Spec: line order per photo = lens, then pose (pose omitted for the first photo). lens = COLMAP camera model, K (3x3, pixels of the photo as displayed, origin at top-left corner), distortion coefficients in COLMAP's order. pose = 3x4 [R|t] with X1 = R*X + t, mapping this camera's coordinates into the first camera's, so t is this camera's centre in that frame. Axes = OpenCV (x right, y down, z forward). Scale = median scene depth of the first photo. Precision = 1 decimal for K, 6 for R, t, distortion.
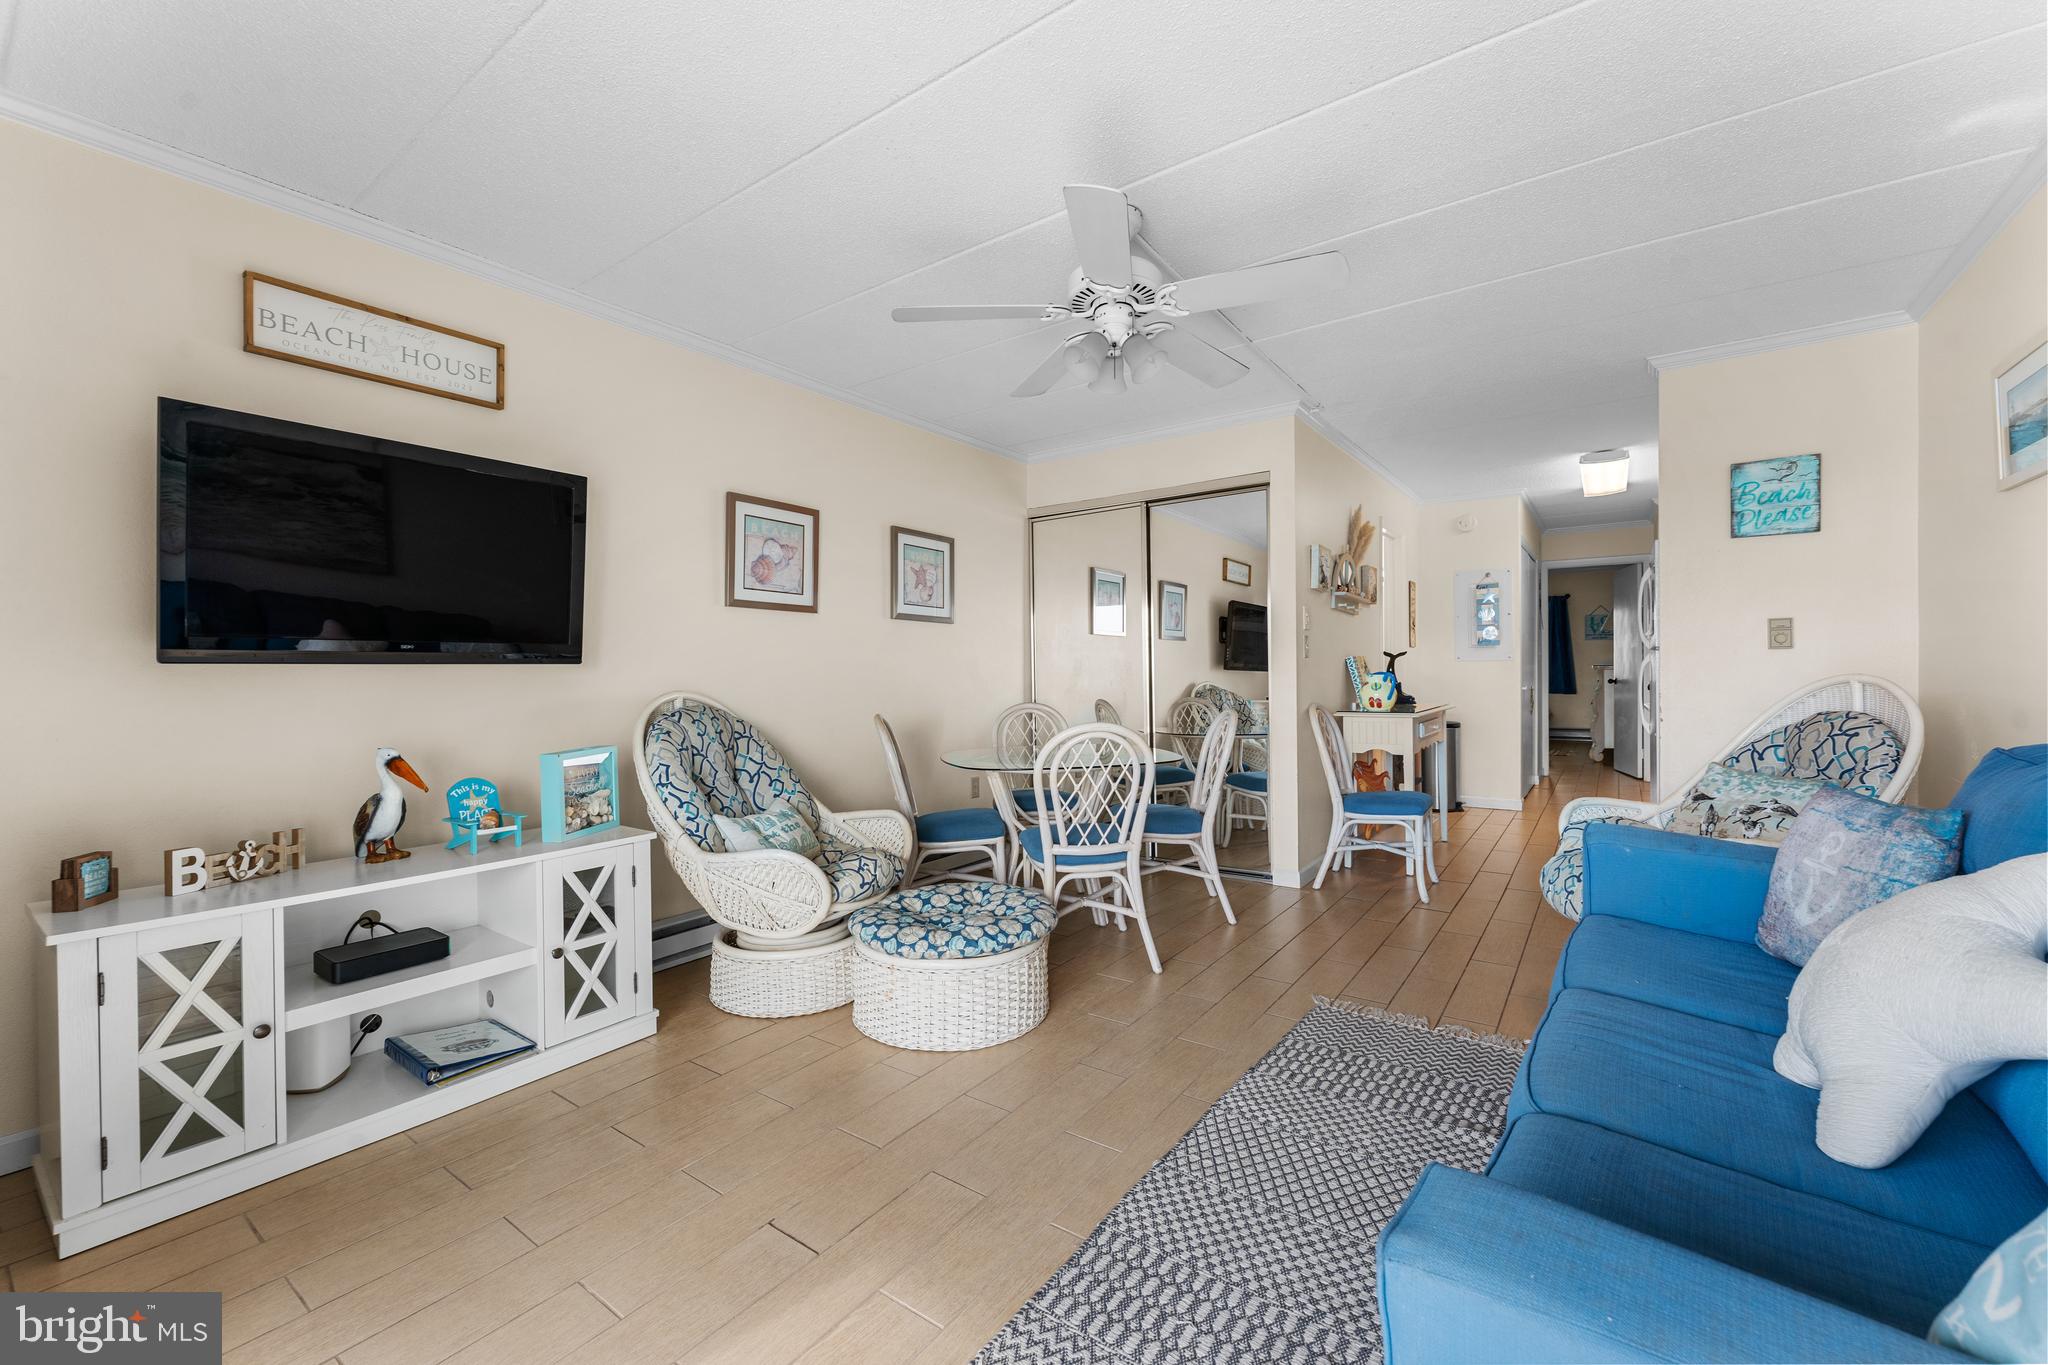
lens RADIAL K [[826.1, 0, 1021.9], [0, 826.1, 677.2], [0, 0, 1]] dist [-0.000597, -0.001220]
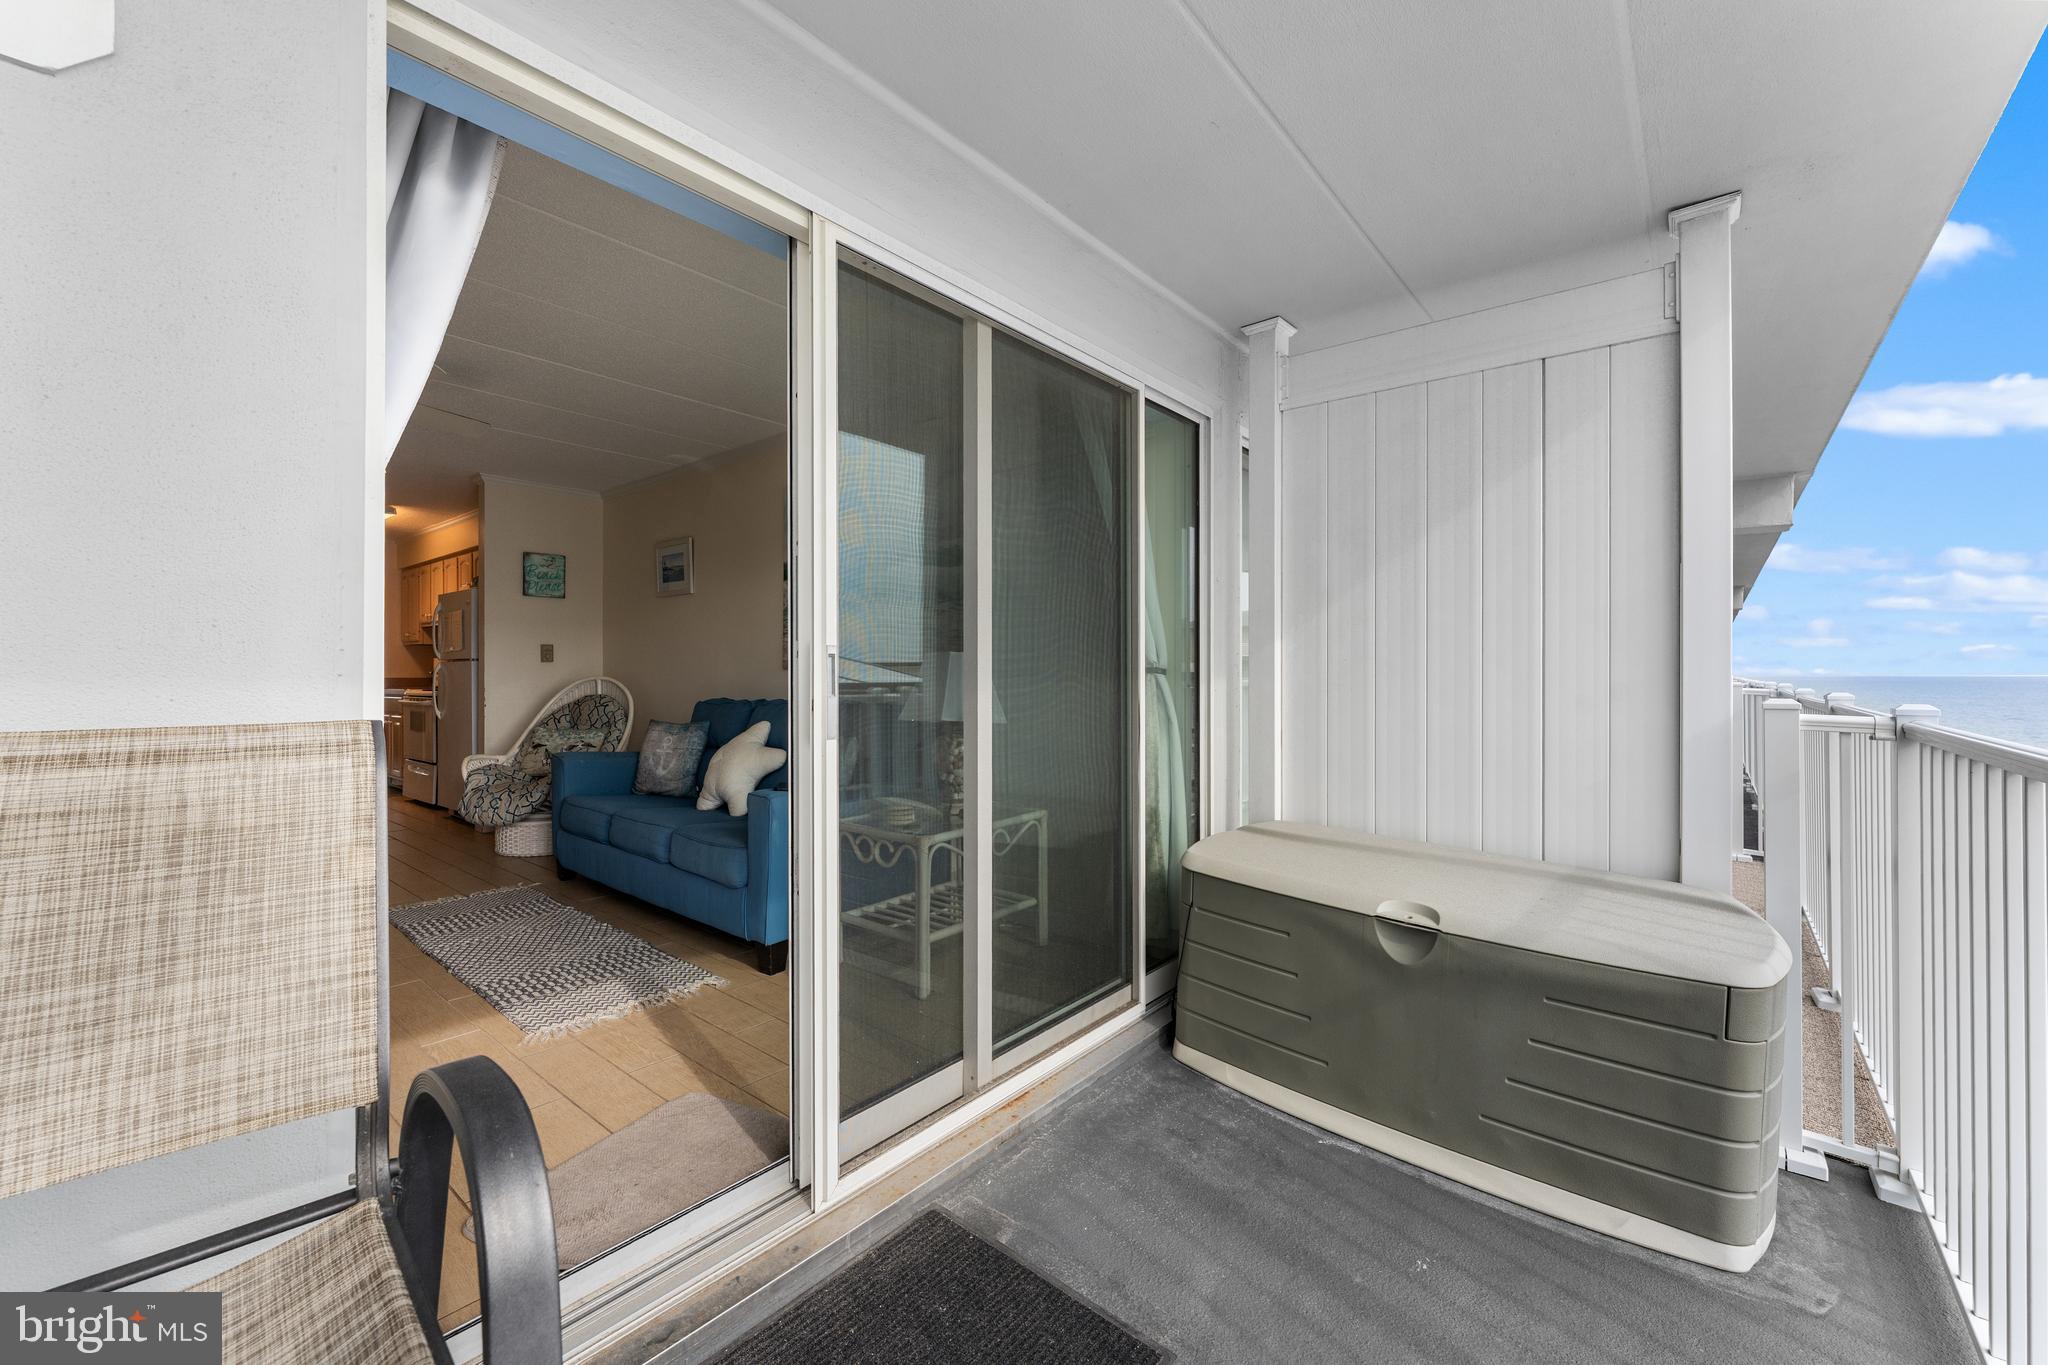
lens RADIAL K [[821.7, 0, 1022.3], [0, 821.7, 671.5], [0, 0, 1]] dist [-0.000784, -0.000017]
pose [[0.068198, 0.013162, 0.997585, -0.892694], [0.007274, 0.999880, -0.013689, 0.019930], [-0.997645, 0.008190, 0.068094, -0.153420]]
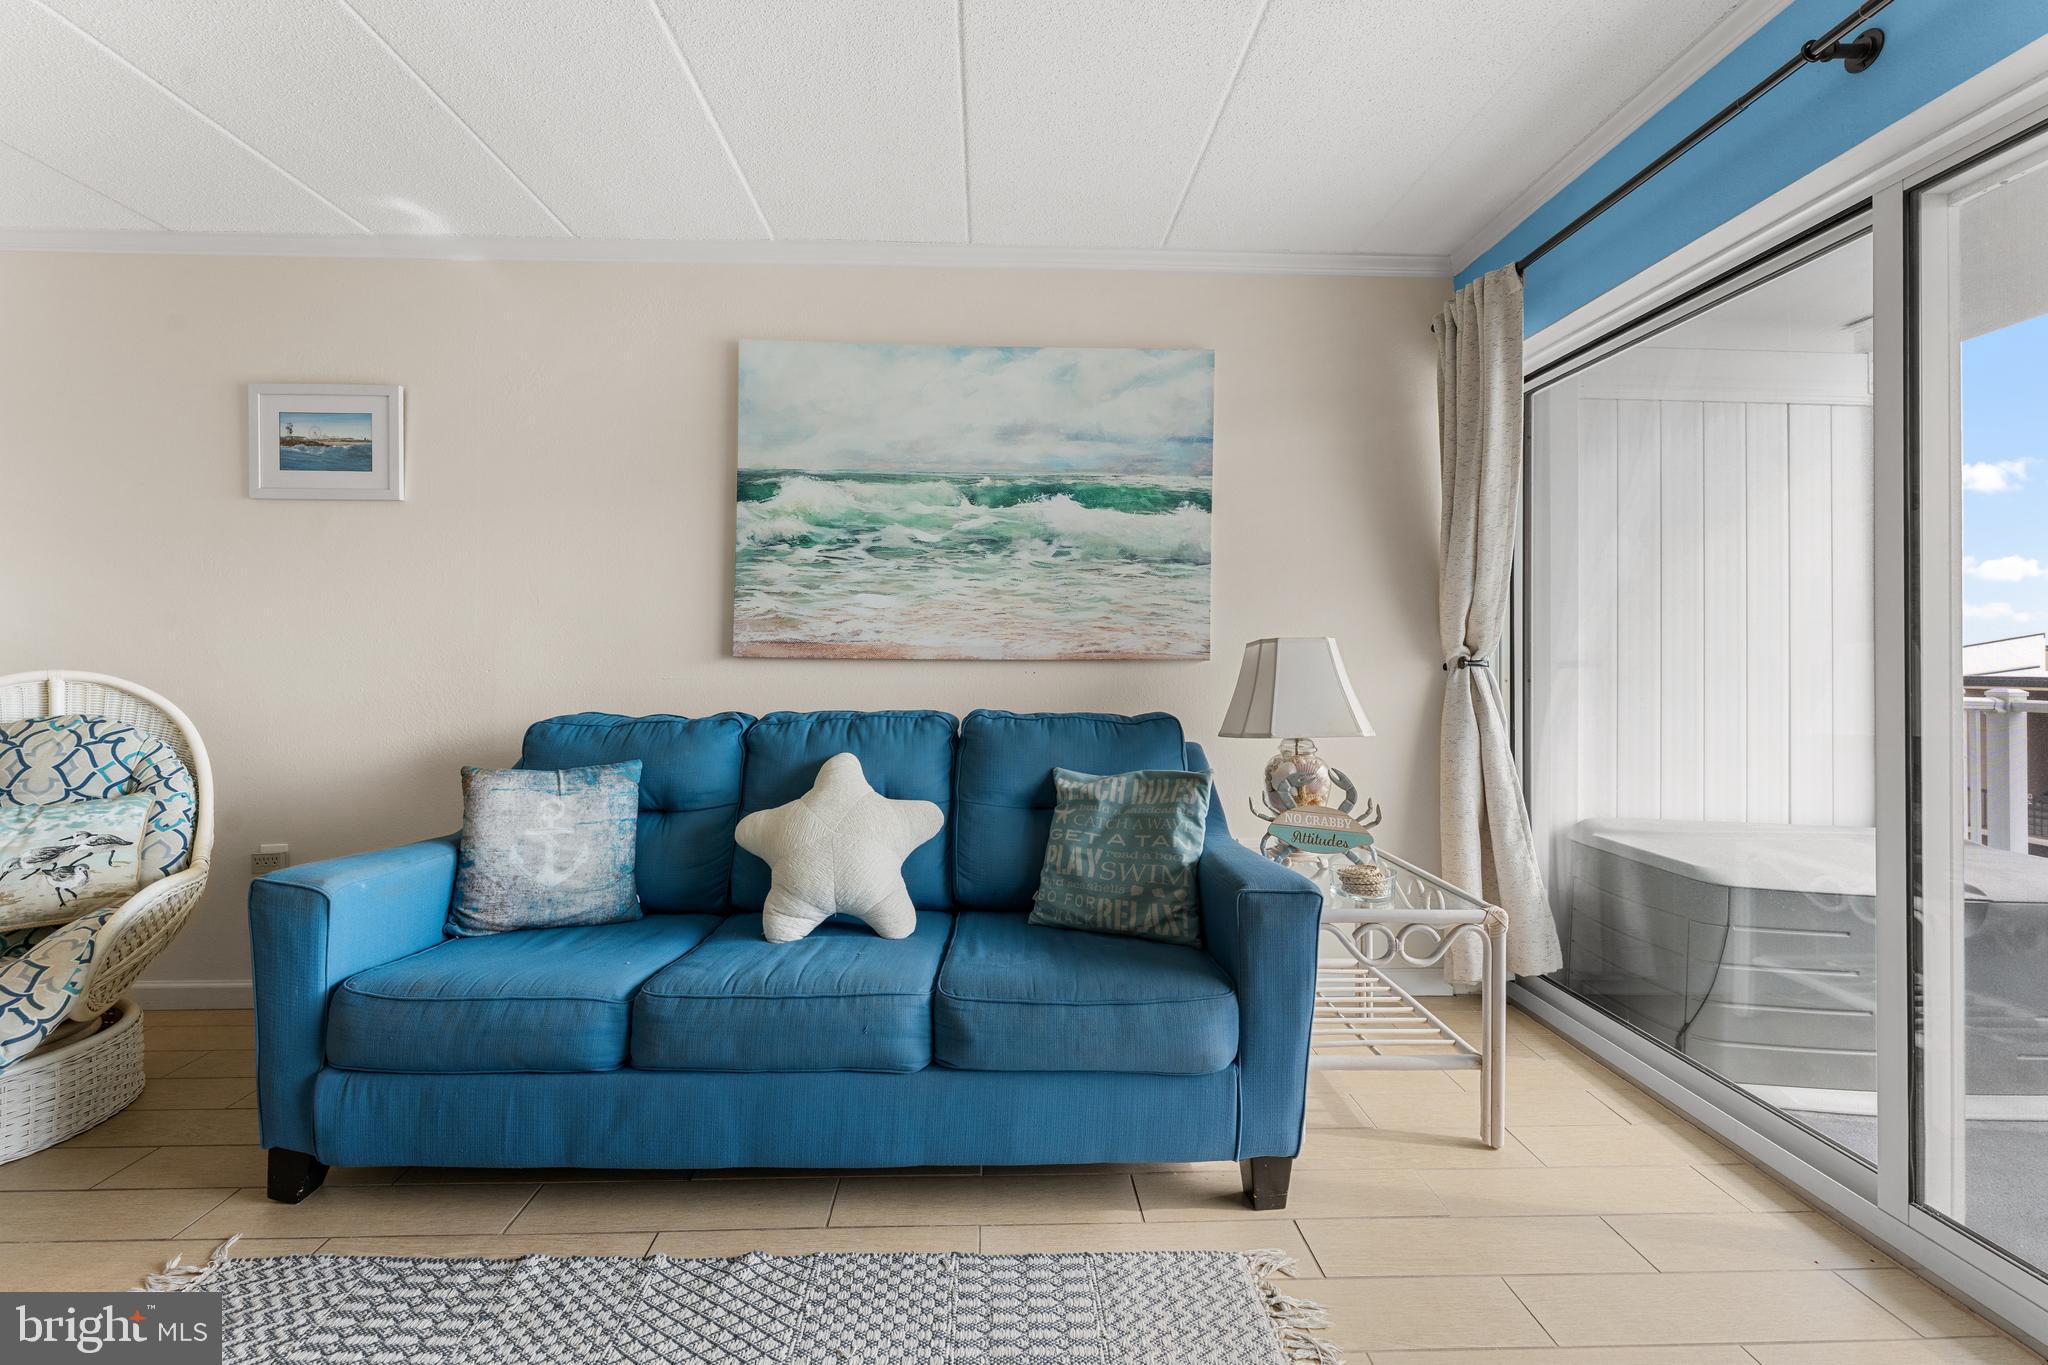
lens RADIAL K [[832.2, 0, 1018.6], [0, 832.2, 647.8], [0, 0, 1]] dist [-0.000804, -0.000516]
pose [[-0.615822, 0.019370, 0.787647, -0.232459], [0.009611, 0.999808, -0.017074, -0.002673], [-0.787826, -0.002945, -0.615890, 0.751711]]
